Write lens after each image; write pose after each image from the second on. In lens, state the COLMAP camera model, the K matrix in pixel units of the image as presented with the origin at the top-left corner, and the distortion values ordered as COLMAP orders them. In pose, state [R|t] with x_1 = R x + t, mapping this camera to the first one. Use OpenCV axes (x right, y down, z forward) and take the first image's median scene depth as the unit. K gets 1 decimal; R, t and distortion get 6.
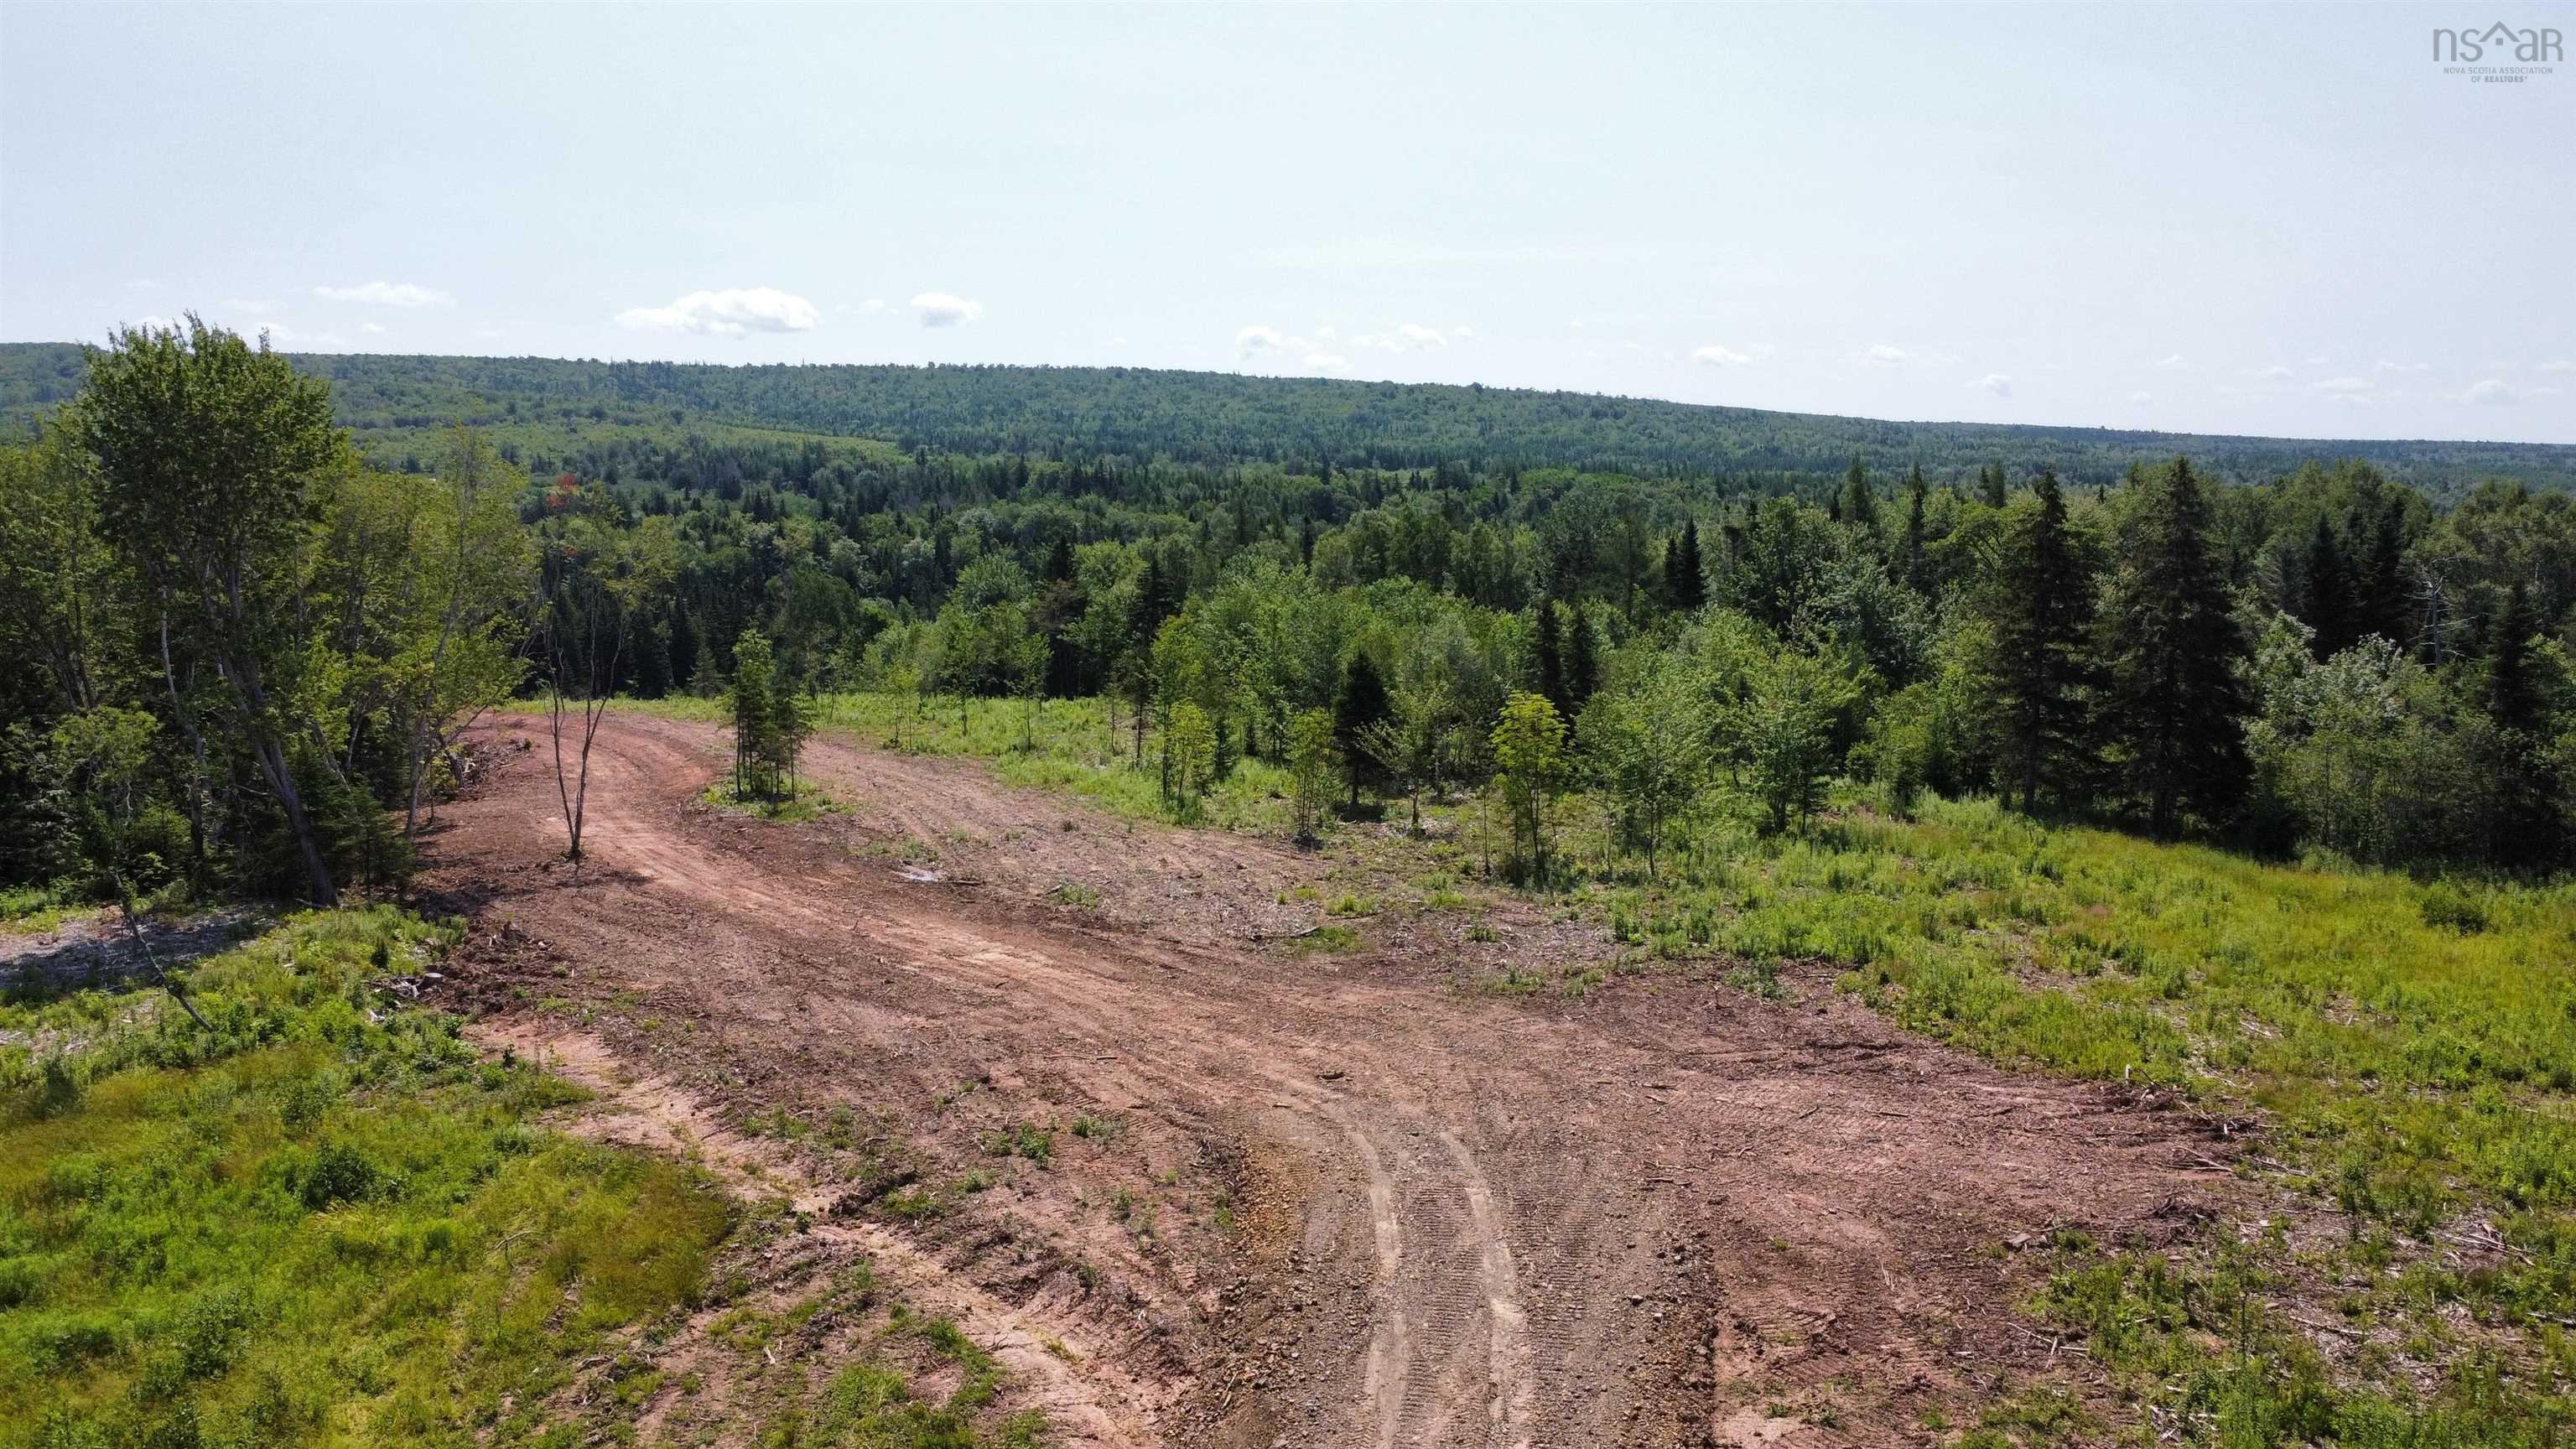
lens RADIAL K [[1914.7, 0, 1295.0], [0, 1914.7, 732.9], [0, 0, 1]] dist [-0.277457, 0.599261]
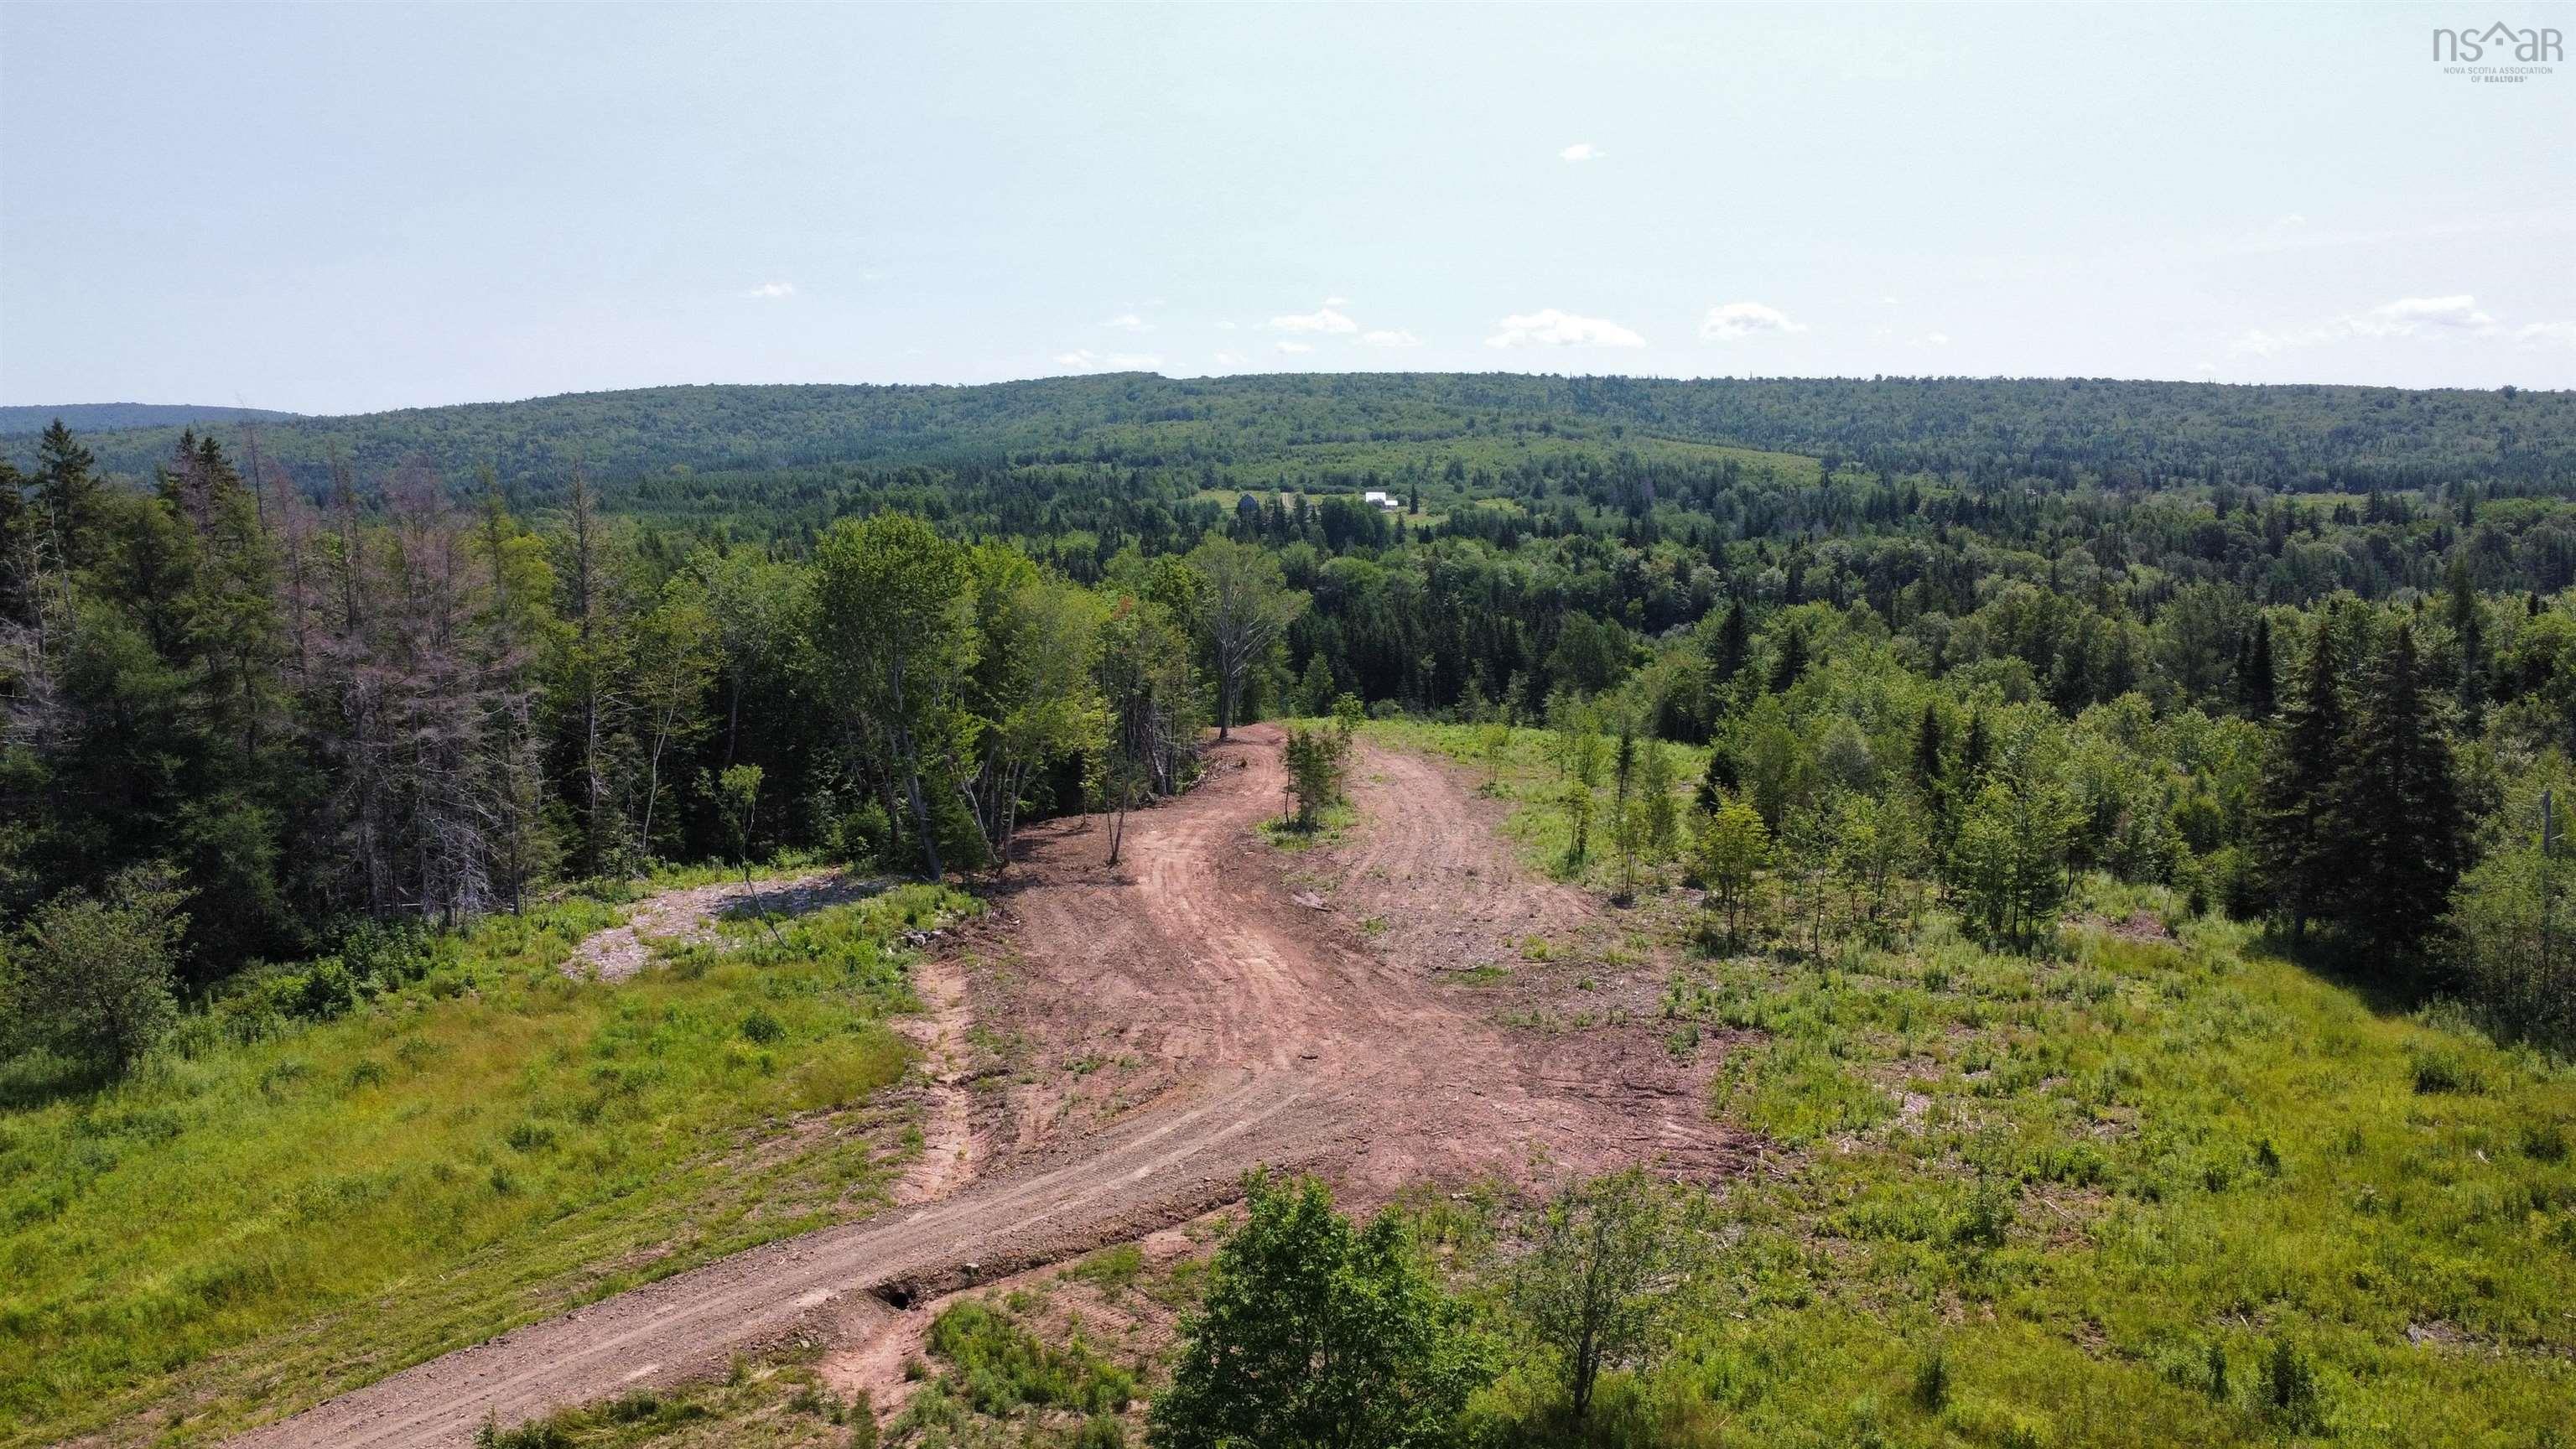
lens RADIAL K [[1876.8, 0, 1370.4], [0, 1876.8, 717.8], [0, 0, 1]] dist [-0.095717, 0.250217]
pose [[0.894392, 0.058814, -0.443401, 0.062708], [-0.062984, 0.998000, 0.005331, -0.009830], [0.442828, 0.023159, 0.896308, -0.032338]]
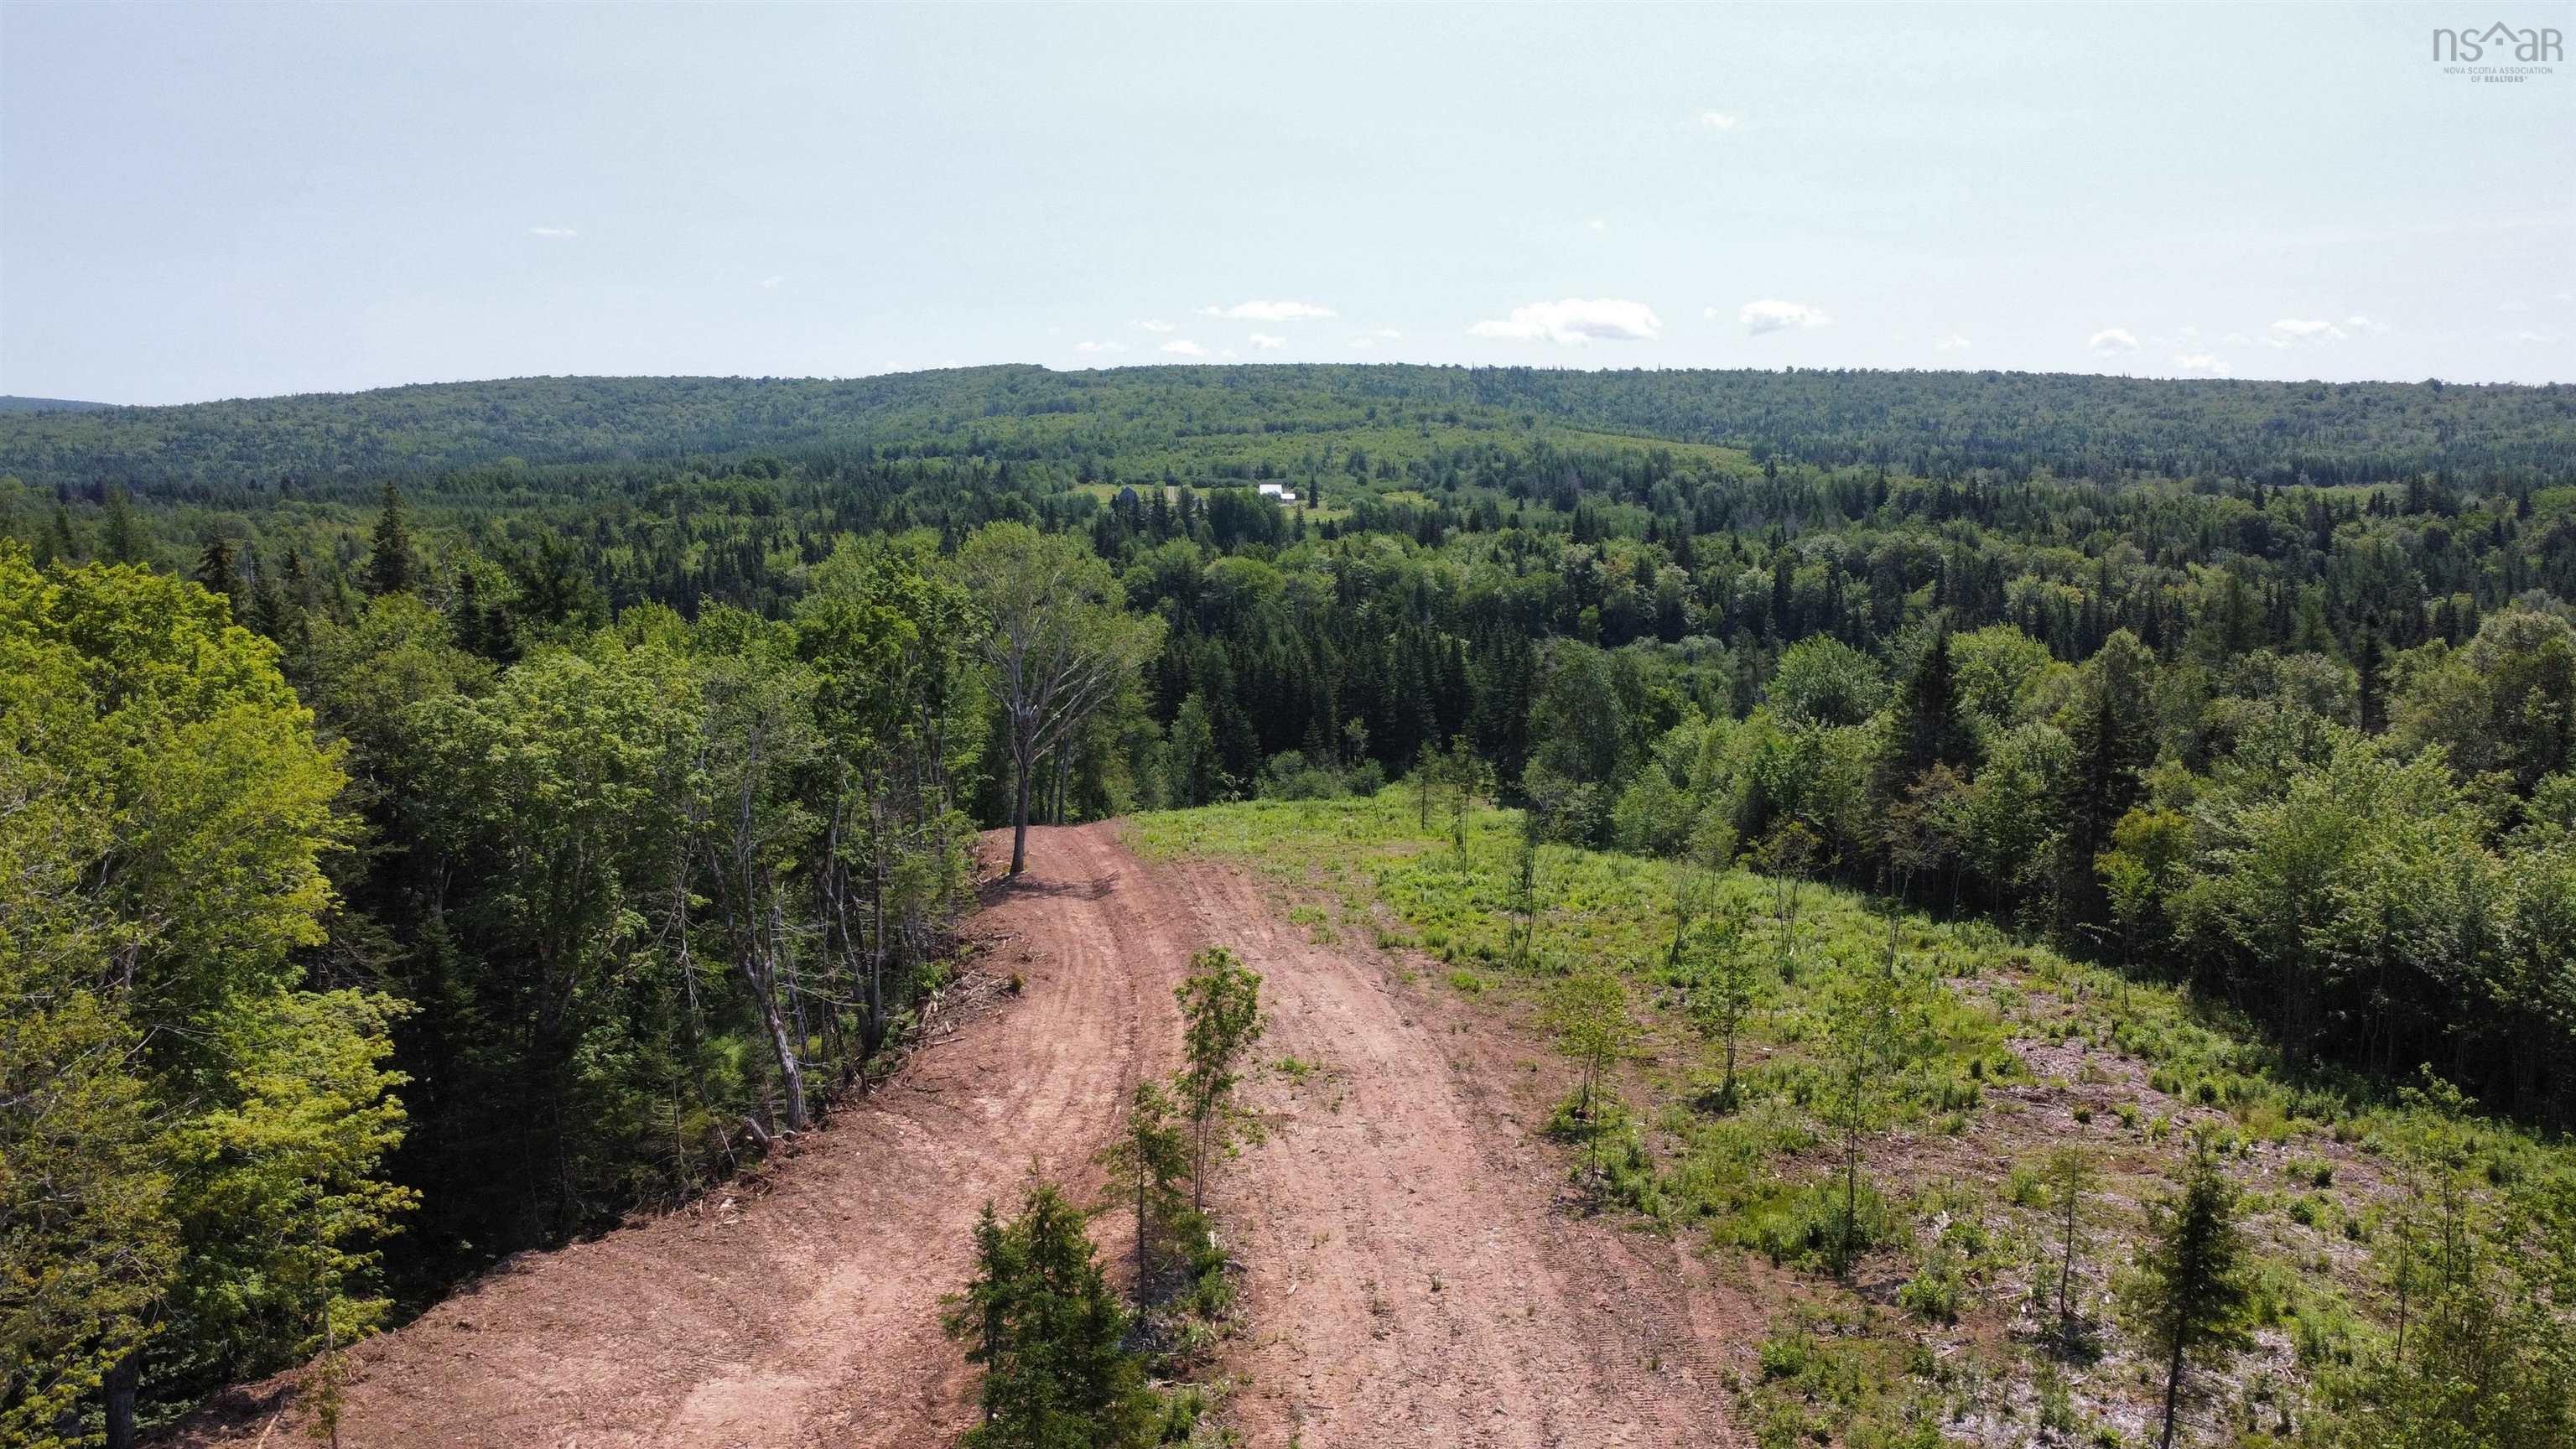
lens RADIAL K [[1876.8, 0, 1370.4], [0, 1876.8, 717.8], [0, 0, 1]] dist [-0.095717, 0.250217]
pose [[0.918131, 0.052619, -0.392769, -0.018211], [-0.056172, 0.998418, 0.002451, -0.024207], [0.392276, 0.019812, 0.919634, 0.127551]]
